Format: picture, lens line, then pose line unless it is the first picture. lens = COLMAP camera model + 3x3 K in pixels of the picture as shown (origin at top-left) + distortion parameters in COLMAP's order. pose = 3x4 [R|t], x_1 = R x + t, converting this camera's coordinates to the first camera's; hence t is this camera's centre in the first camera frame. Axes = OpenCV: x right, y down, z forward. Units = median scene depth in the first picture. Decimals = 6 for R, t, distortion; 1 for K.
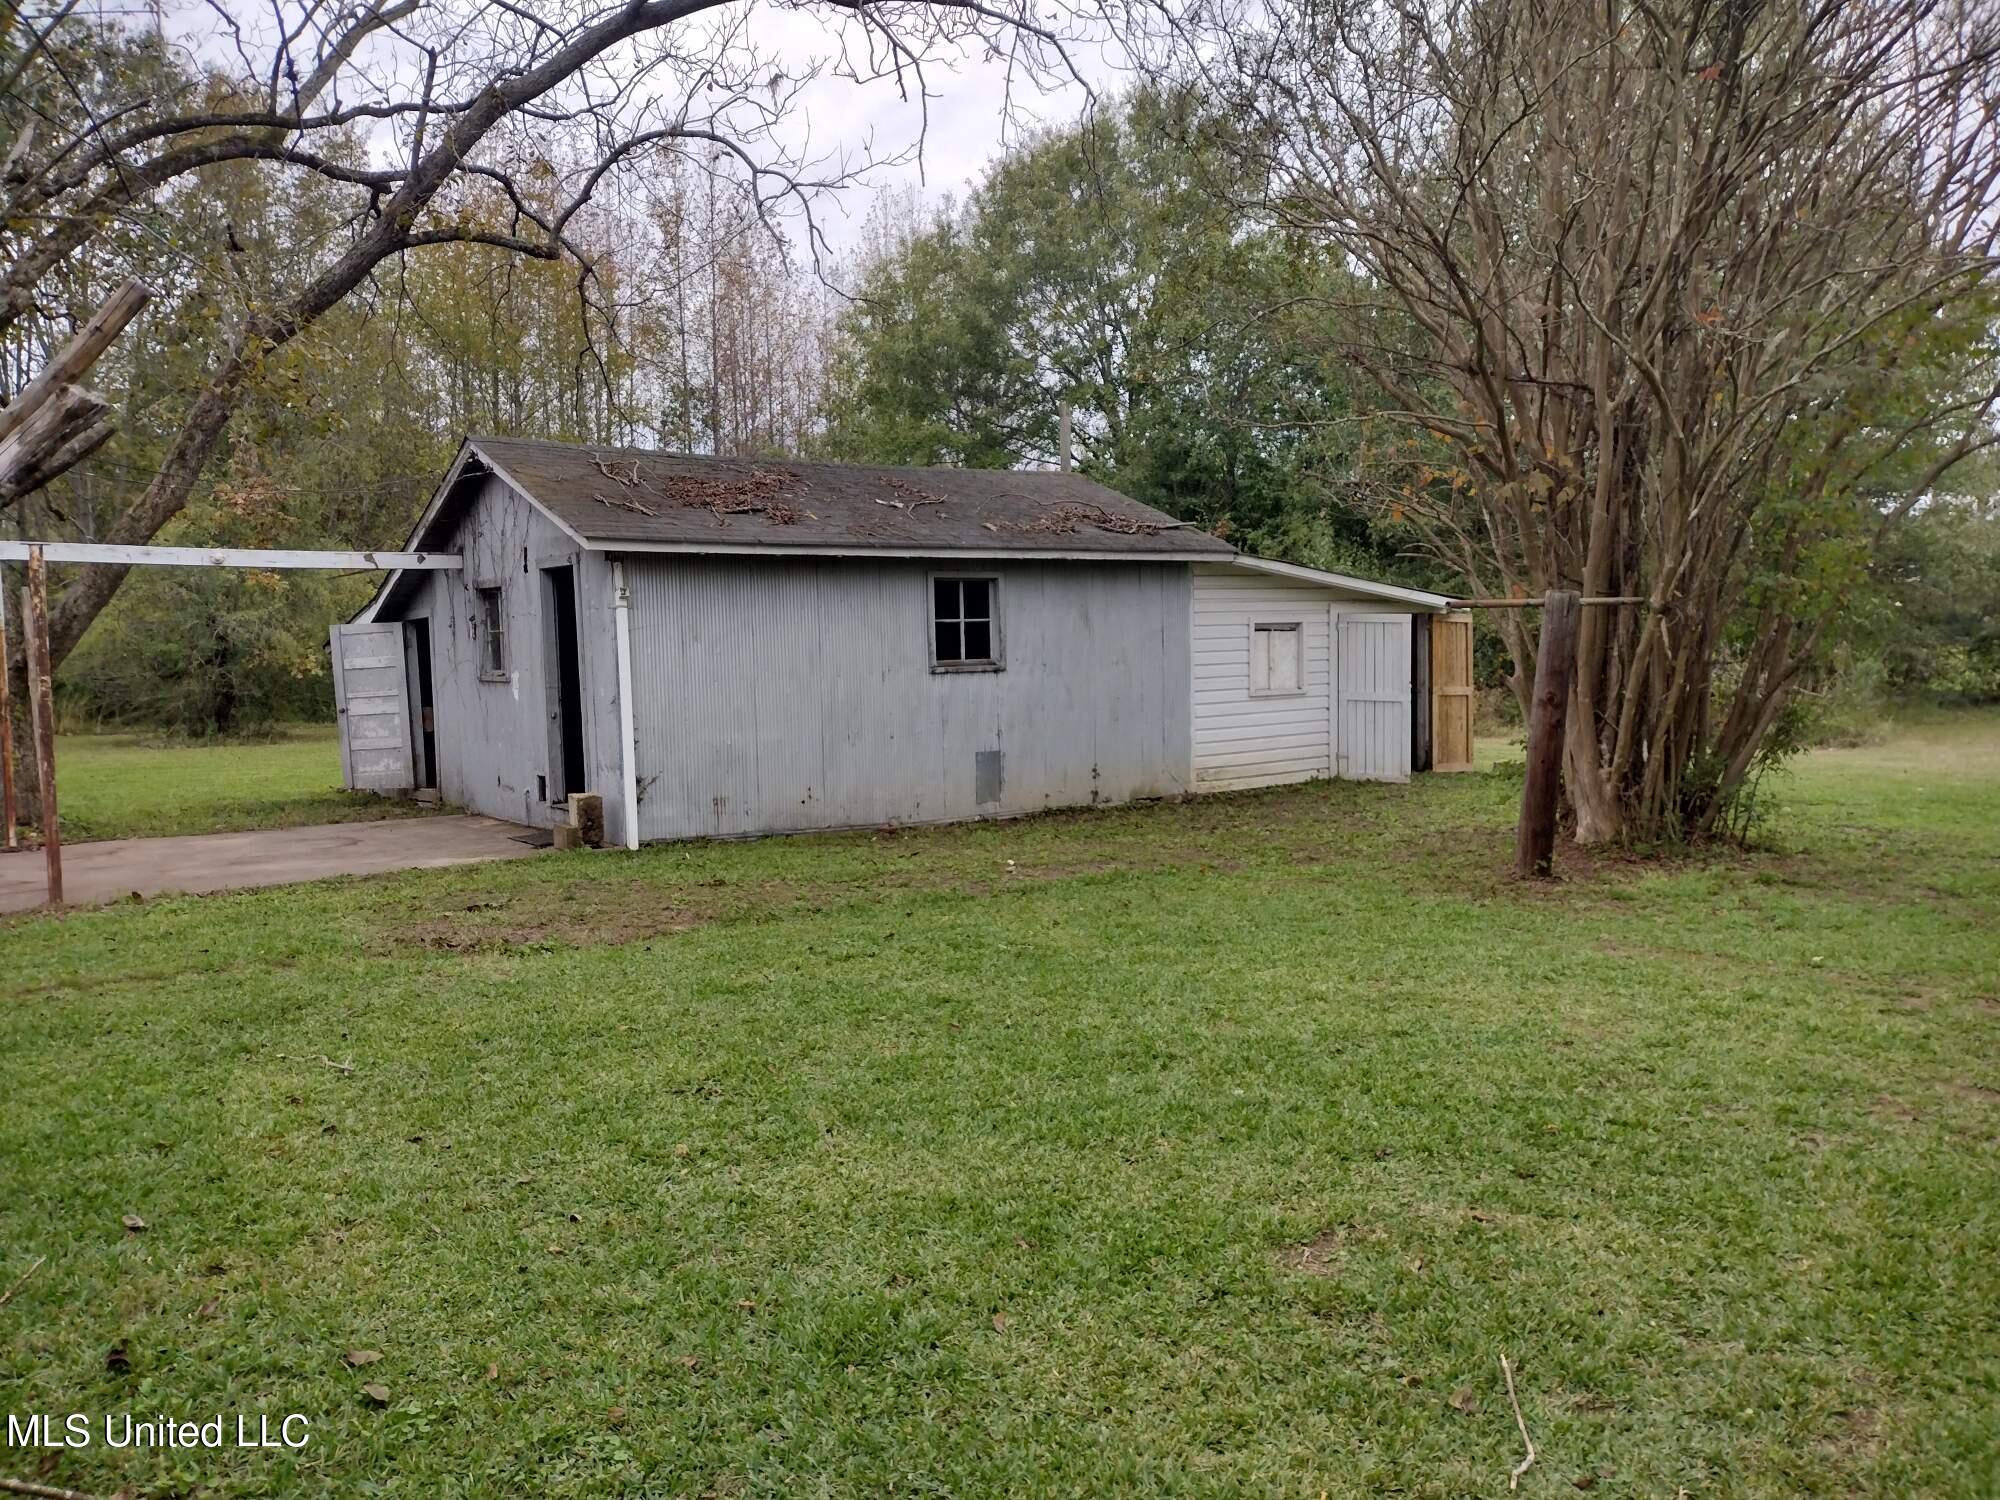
lens RADIAL K [[1517.4, 0, 1000.0], [0, 1517.4, 750.0], [0, 0, 1]] dist [-0.012511, -0.009748]
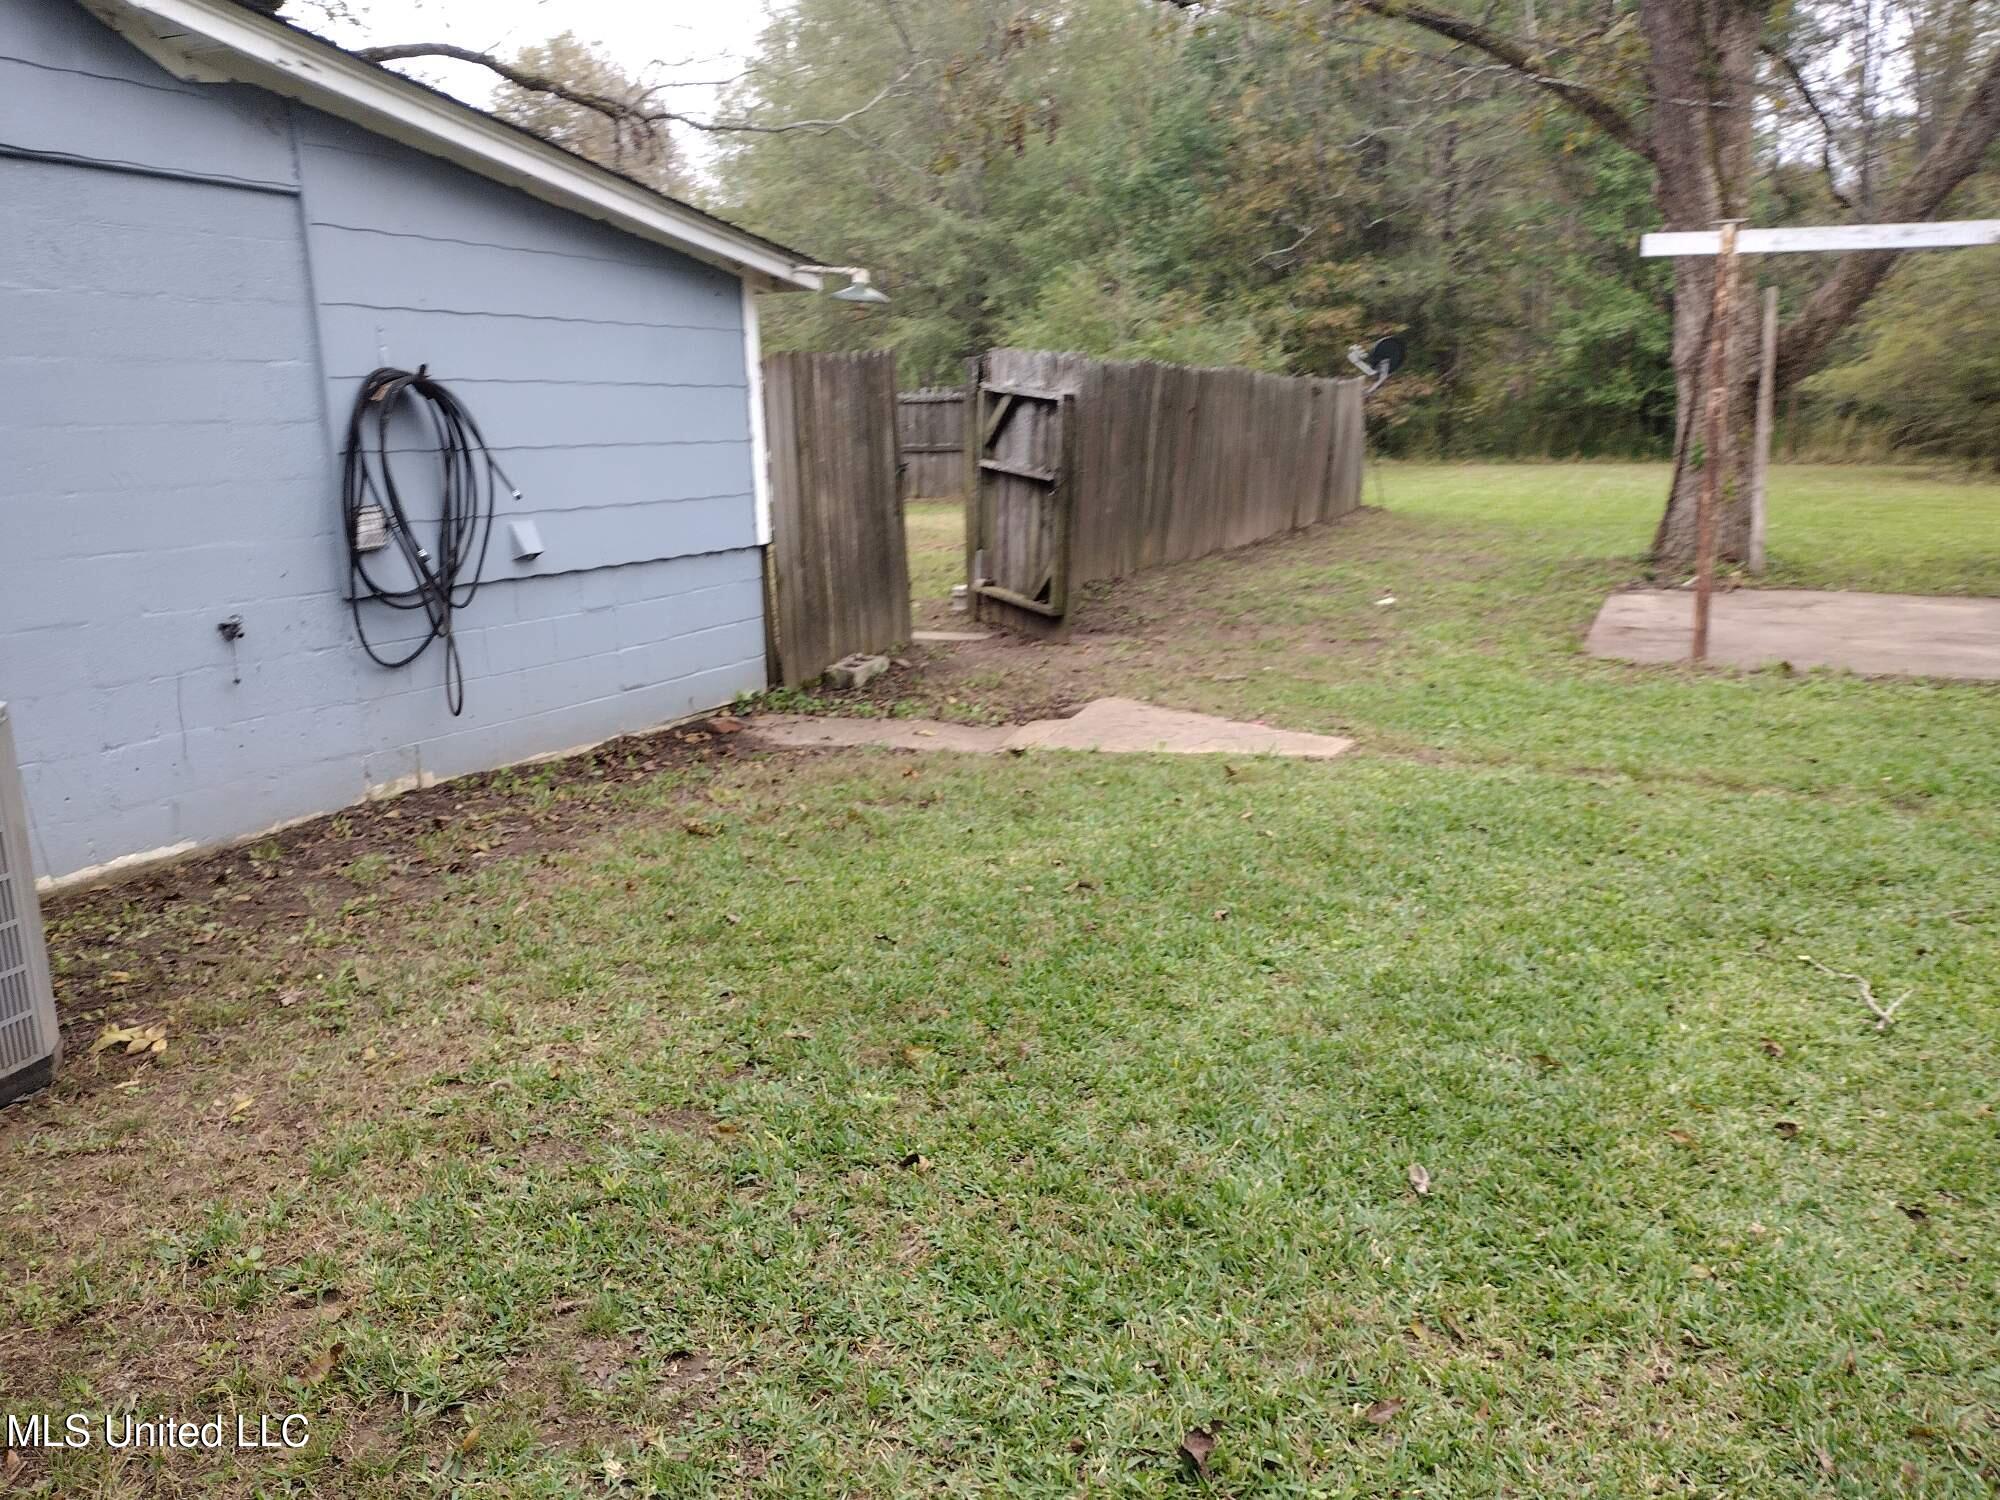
lens RADIAL K [[1517.4, 0, 1000.0], [0, 1517.4, 750.0], [0, 0, 1]] dist [-0.012511, -0.009748]
pose [[0.449183, 0.205458, -0.869495, -0.079715], [-0.049677, 0.977437, 0.205301, -0.006537], [0.892058, -0.049024, 0.449254, 0.408920]]
